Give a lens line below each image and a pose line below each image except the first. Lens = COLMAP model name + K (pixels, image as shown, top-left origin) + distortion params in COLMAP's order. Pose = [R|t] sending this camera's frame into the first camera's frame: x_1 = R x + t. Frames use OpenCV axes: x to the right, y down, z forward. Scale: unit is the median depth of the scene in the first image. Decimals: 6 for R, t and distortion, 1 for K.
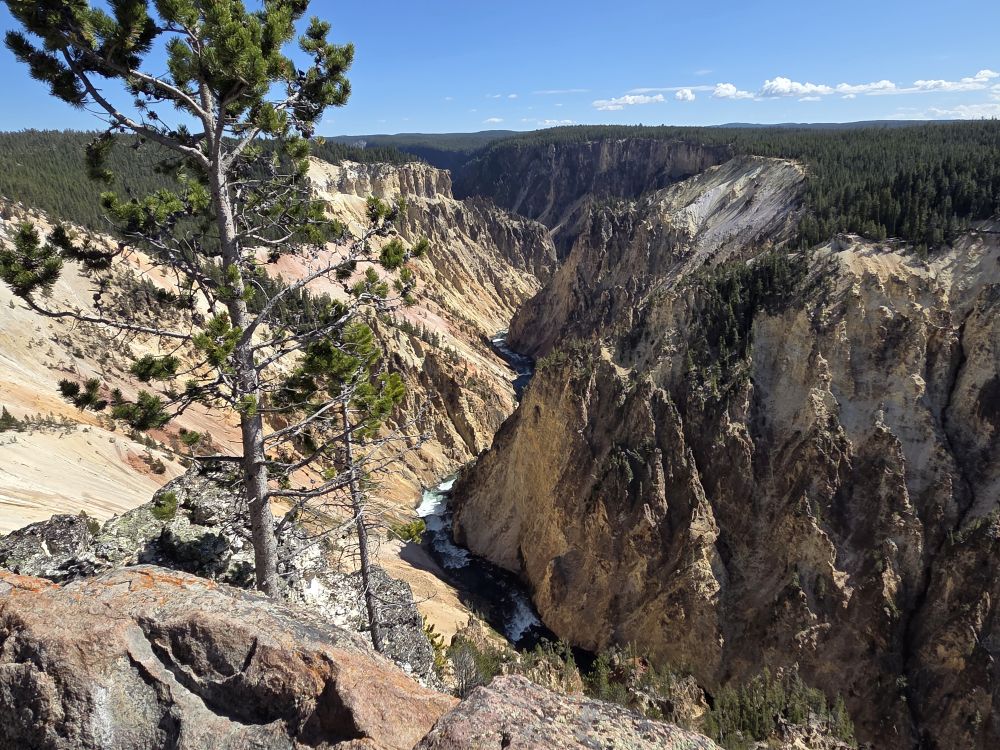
lens RADIAL K [[588.4, 0, 503.2], [0, 588.4, 372.6], [0, 0, 1]] dist [0.007473, 0.001863]
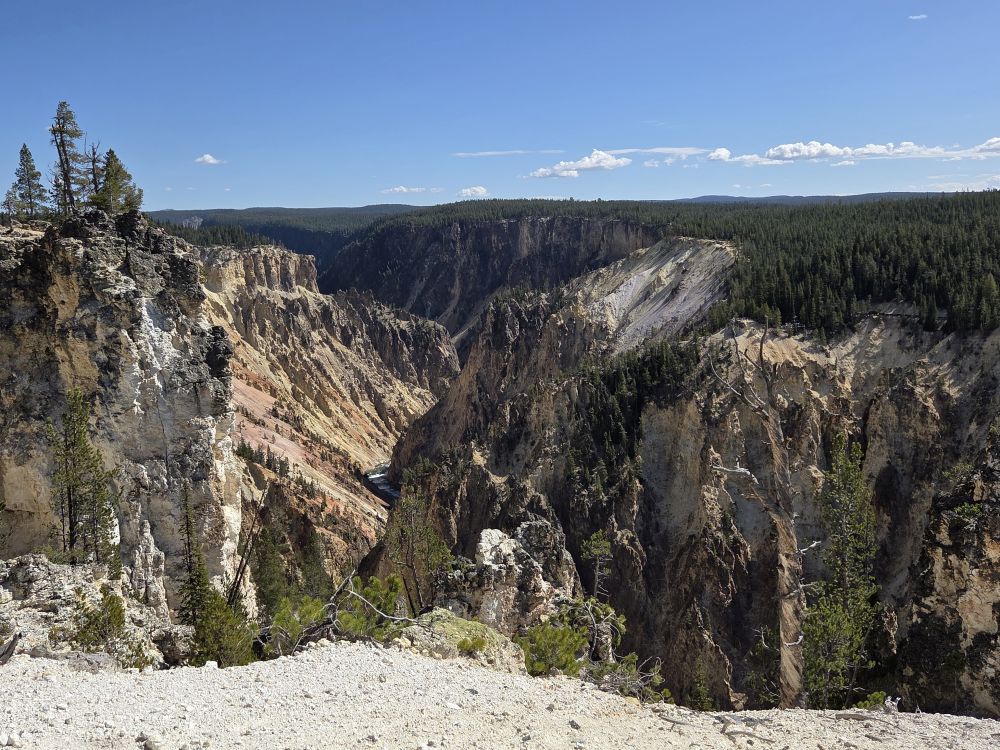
lens RADIAL K [[886.8, 0, 498.9], [0, 886.8, 373.9], [0, 0, 1]] dist [0.059515, 0.009072]
pose [[0.994884, -0.016822, 0.099616, 0.052056], [0.036370, 0.979565, -0.197814, 0.068733], [-0.094253, 0.200425, 0.975165, -0.182413]]
